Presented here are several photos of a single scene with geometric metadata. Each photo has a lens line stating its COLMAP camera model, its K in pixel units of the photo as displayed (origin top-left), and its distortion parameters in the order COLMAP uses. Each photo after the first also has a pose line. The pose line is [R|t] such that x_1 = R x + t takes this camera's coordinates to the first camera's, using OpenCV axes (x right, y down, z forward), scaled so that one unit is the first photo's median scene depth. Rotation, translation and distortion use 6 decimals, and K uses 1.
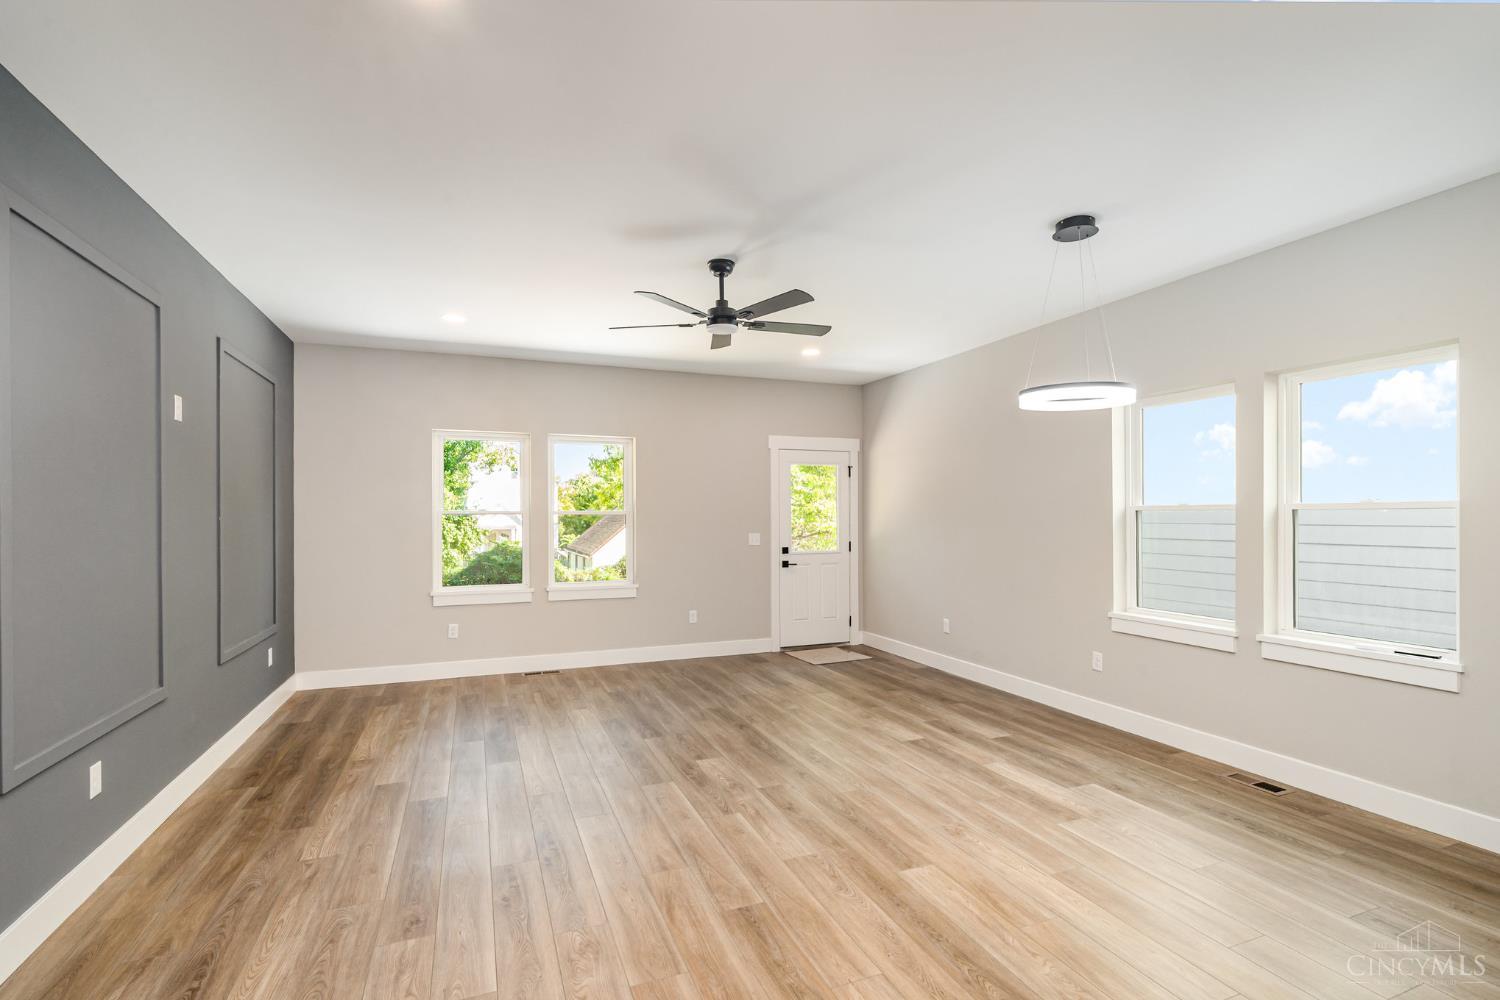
lens RADIAL K [[702.6, 0, 747.6], [0, 702.6, 514.2], [0, 0, 1]] dist [-0.001401, -0.000606]
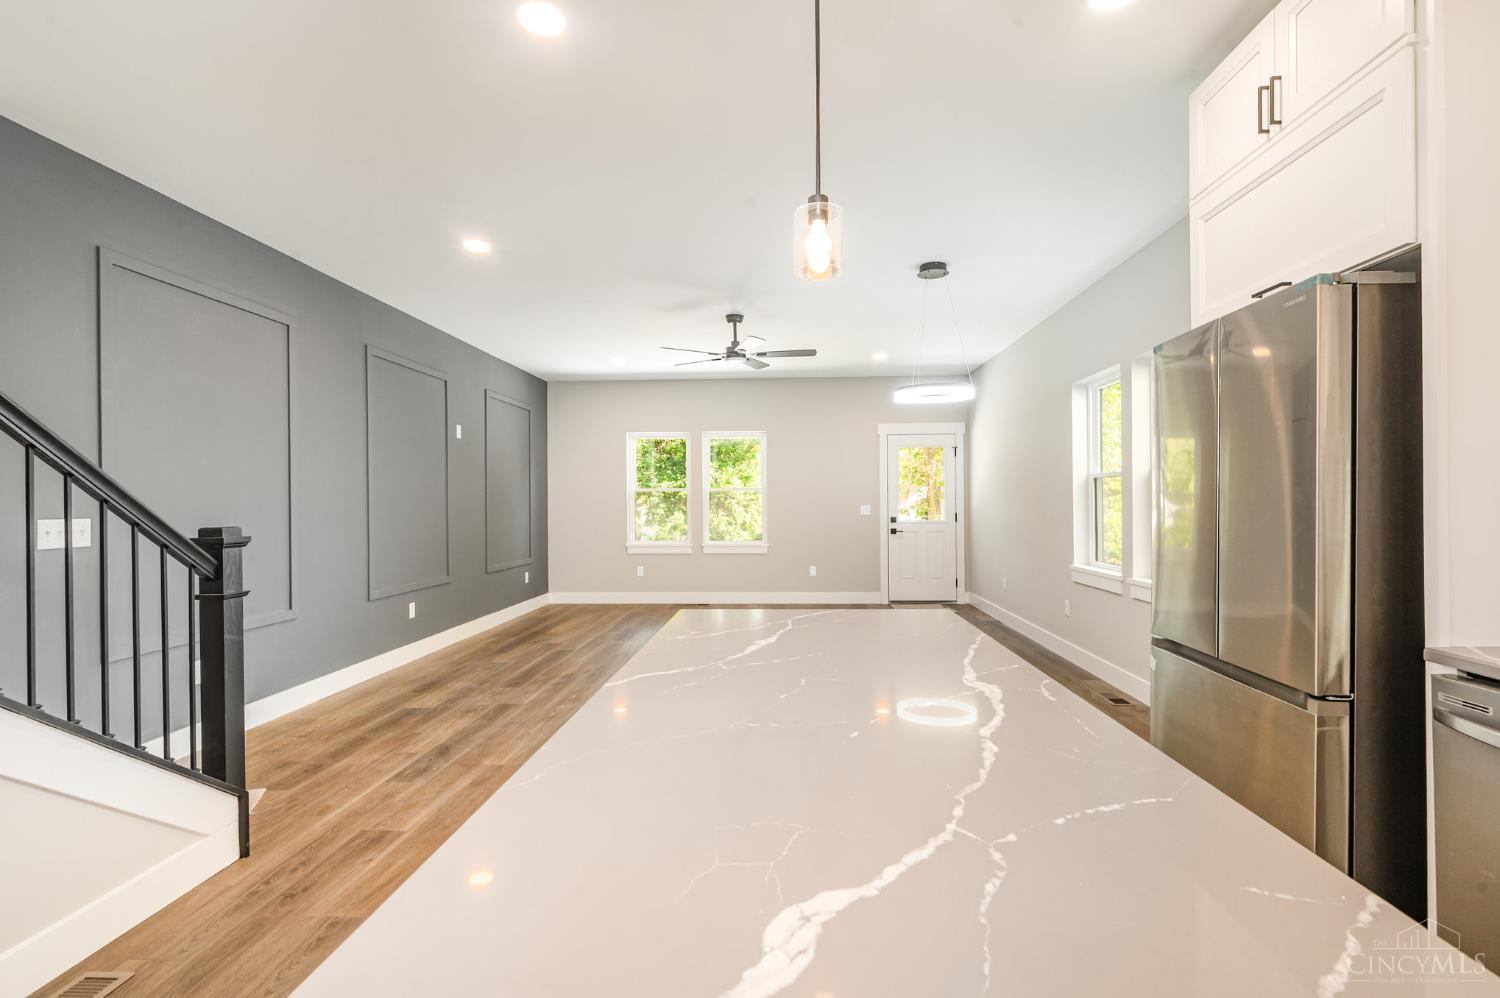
lens RADIAL K [[708.6, 0, 742.8], [0, 708.6, 505.9], [0, 0, 1]] dist [0.018872, -0.000053]
pose [[0.902276, -0.001804, -0.431155, 0.624705], [0.004573, 0.999975, 0.005386, 0.037359], [0.431135, -0.006832, 0.902262, -0.353785]]
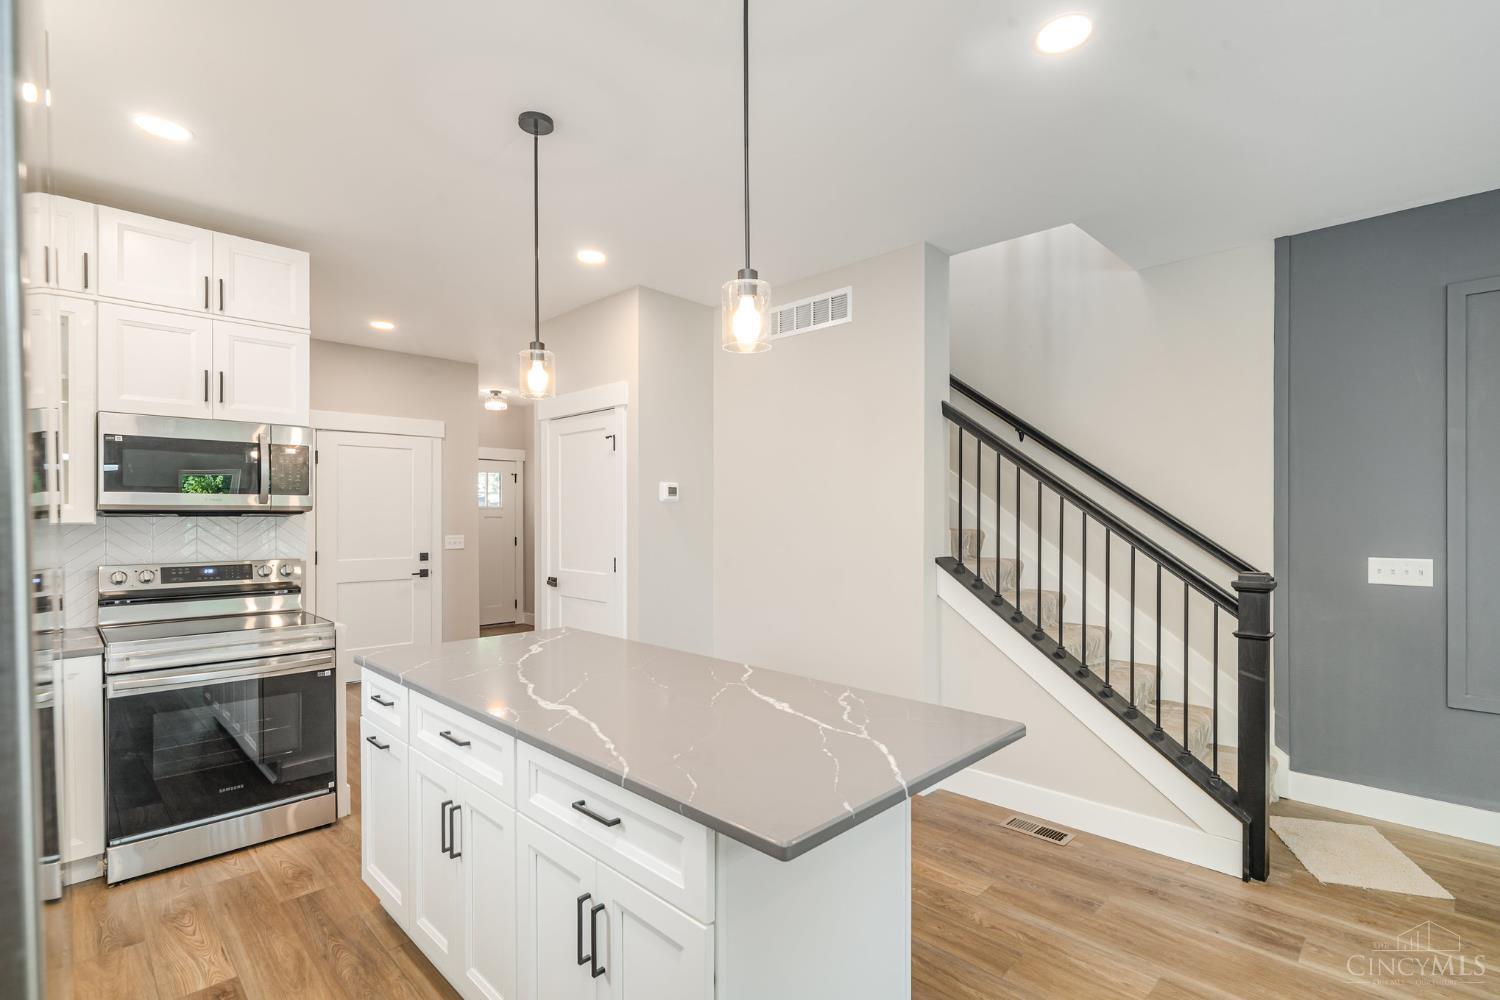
lens RADIAL K [[702.6, 0, 747.6], [0, 702.6, 514.2], [0, 0, 1]] dist [-0.001401, -0.000606]
pose [[-0.917567, 0.005252, -0.397546, 0.651083], [0.005050, 0.999986, 0.001556, -0.004177], [0.397549, -0.000580, -0.917581, 0.490128]]
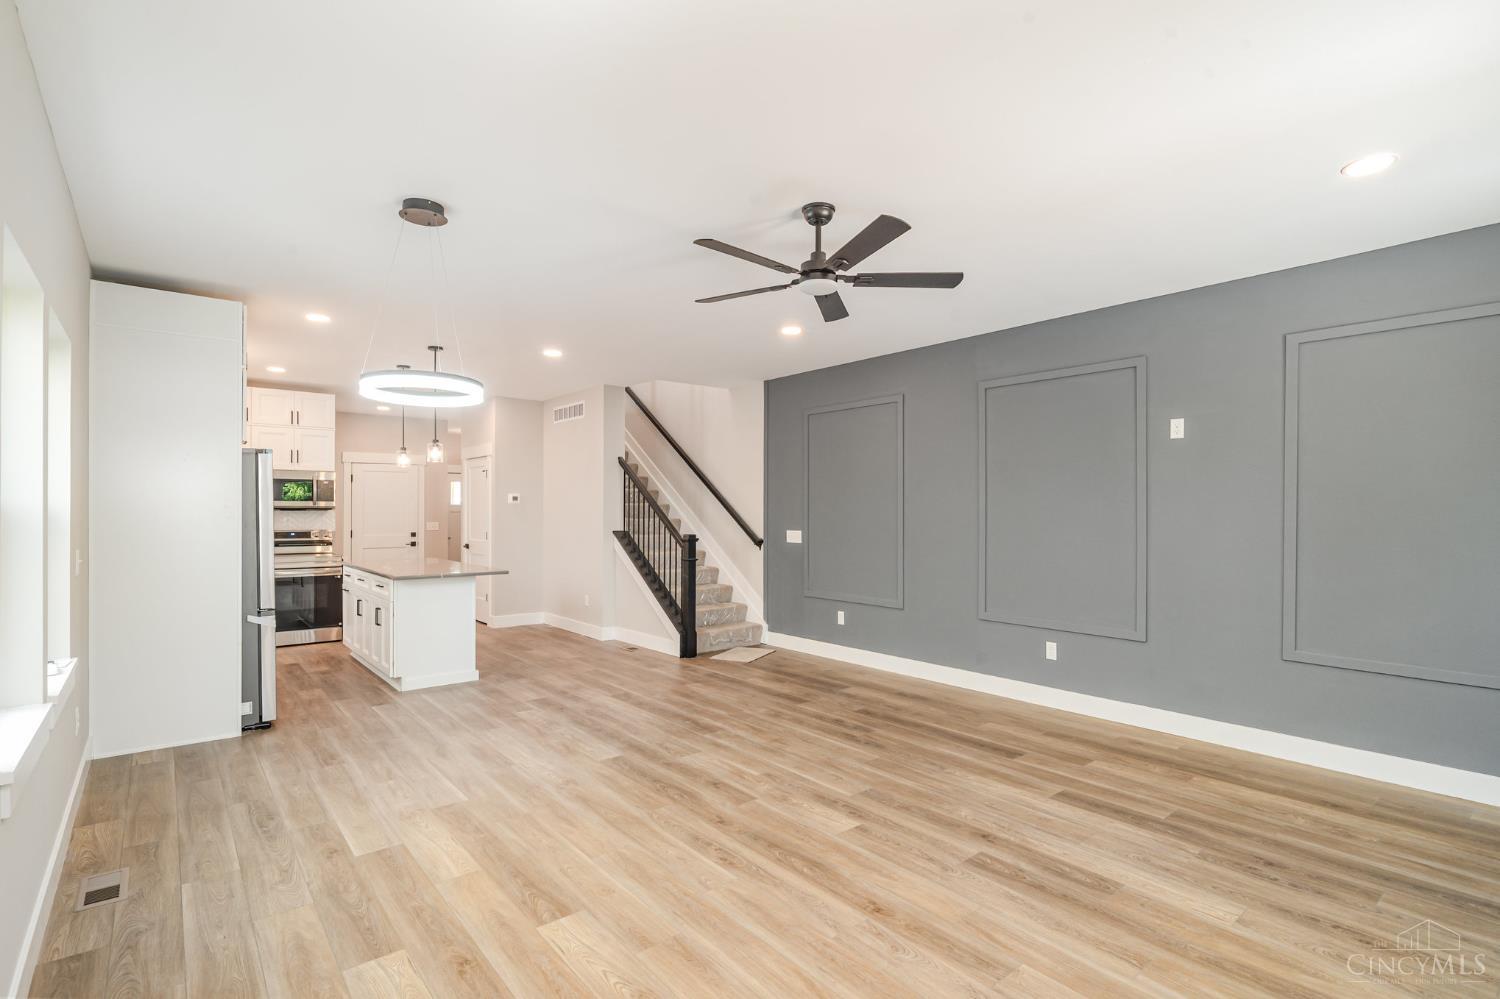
lens RADIAL K [[708.6, 0, 742.8], [0, 708.6, 506.4], [0, 0, 1]] dist [0.018872, -0.000053]
pose [[-0.954099, 0.000743, -0.299491, 0.298833], [0.002415, 0.999984, -0.005210, -0.001458], [0.299482, -0.005694, -0.954085, 1.770149]]
